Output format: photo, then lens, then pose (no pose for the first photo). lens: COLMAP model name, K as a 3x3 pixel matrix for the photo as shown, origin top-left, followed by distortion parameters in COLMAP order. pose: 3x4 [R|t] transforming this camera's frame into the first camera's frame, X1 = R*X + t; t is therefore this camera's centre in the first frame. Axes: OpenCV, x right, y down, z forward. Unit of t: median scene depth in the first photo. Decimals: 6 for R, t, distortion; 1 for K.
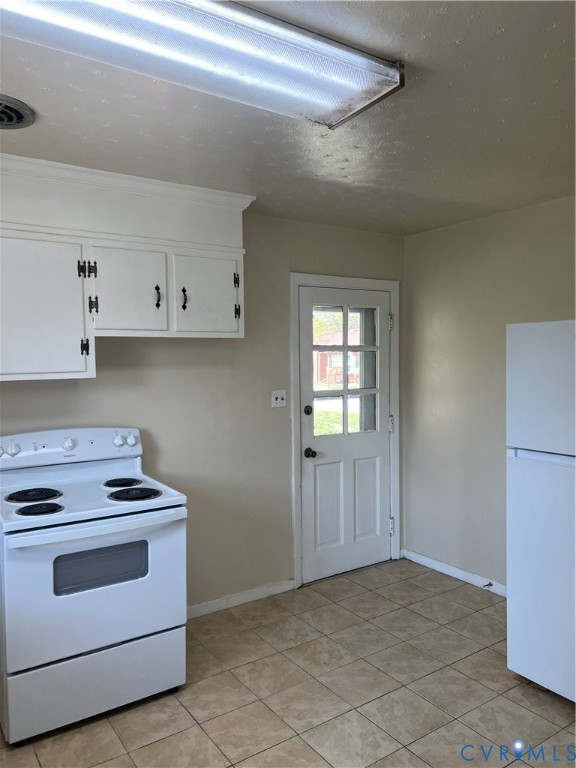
lens RADIAL K [[577.5, 0, 289.6], [0, 577.5, 388.0], [0, 0, 1]] dist [0.022367, -0.018827]
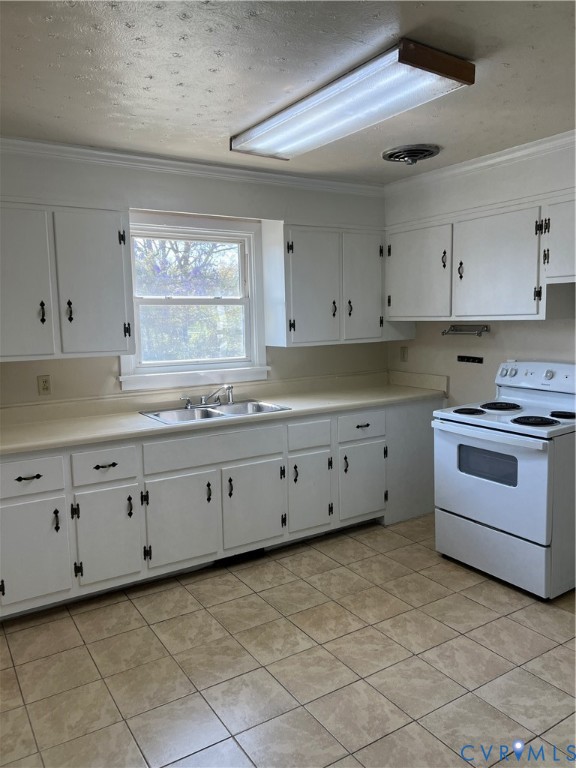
lens RADIAL K [[577.5, 0, 287.9], [0, 577.5, 387.7], [0, 0, 1]] dist [0.022367, -0.018827]
pose [[-0.023806, 0.142298, -0.989538, 0.900879], [-0.032057, 0.989200, 0.143021, -0.034452], [0.999203, 0.035126, -0.018987, 0.531475]]
